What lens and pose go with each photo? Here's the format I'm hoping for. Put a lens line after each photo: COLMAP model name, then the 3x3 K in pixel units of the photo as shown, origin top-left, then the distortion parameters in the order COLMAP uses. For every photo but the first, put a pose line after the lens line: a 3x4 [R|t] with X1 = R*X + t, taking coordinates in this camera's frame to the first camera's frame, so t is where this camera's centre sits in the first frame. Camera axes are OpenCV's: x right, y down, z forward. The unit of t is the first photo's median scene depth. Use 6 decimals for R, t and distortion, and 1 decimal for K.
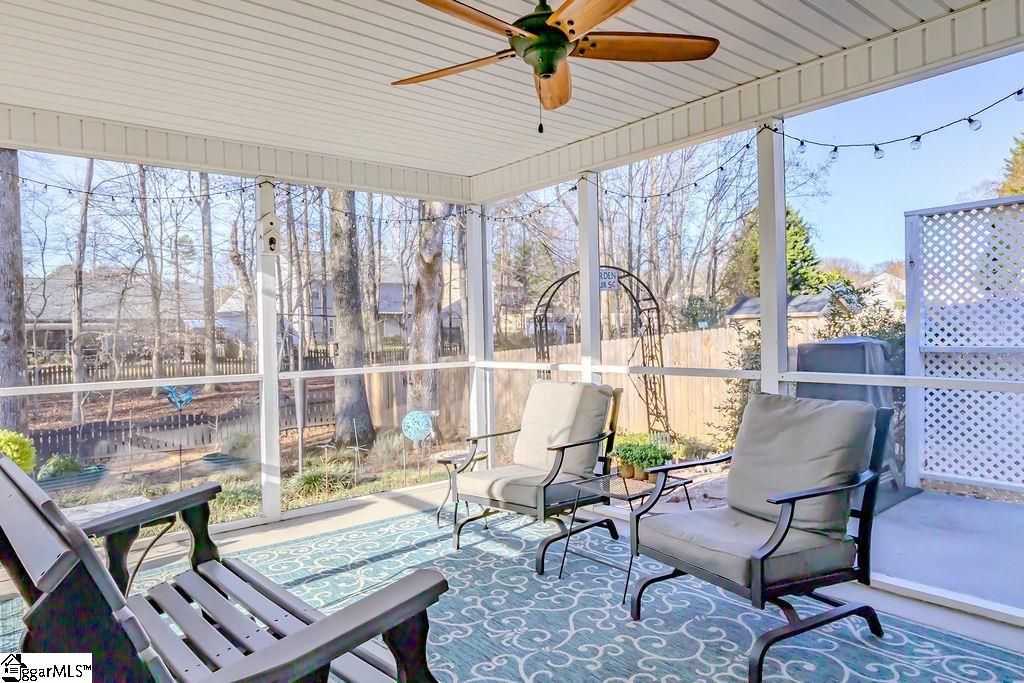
lens RADIAL K [[643.8, 0, 468.4], [0, 643.8, 343.1], [0, 0, 1]] dist [-0.007673, 0.006060]
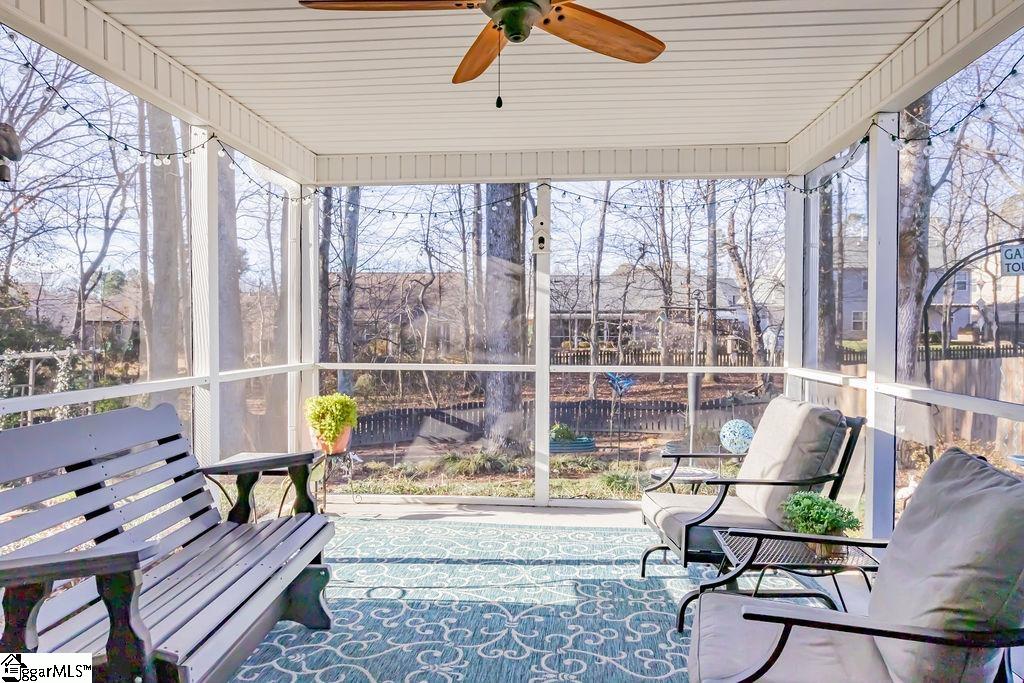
lens RADIAL K [[643.8, 0, 509.5], [0, 643.8, 338.2], [0, 0, 1]] dist [-0.007673, 0.006060]
pose [[0.730161, 0.035172, -0.682370, 0.443690], [-0.031117, 0.999350, 0.018214, -0.018456], [0.682567, 0.007934, 0.730780, 0.226279]]
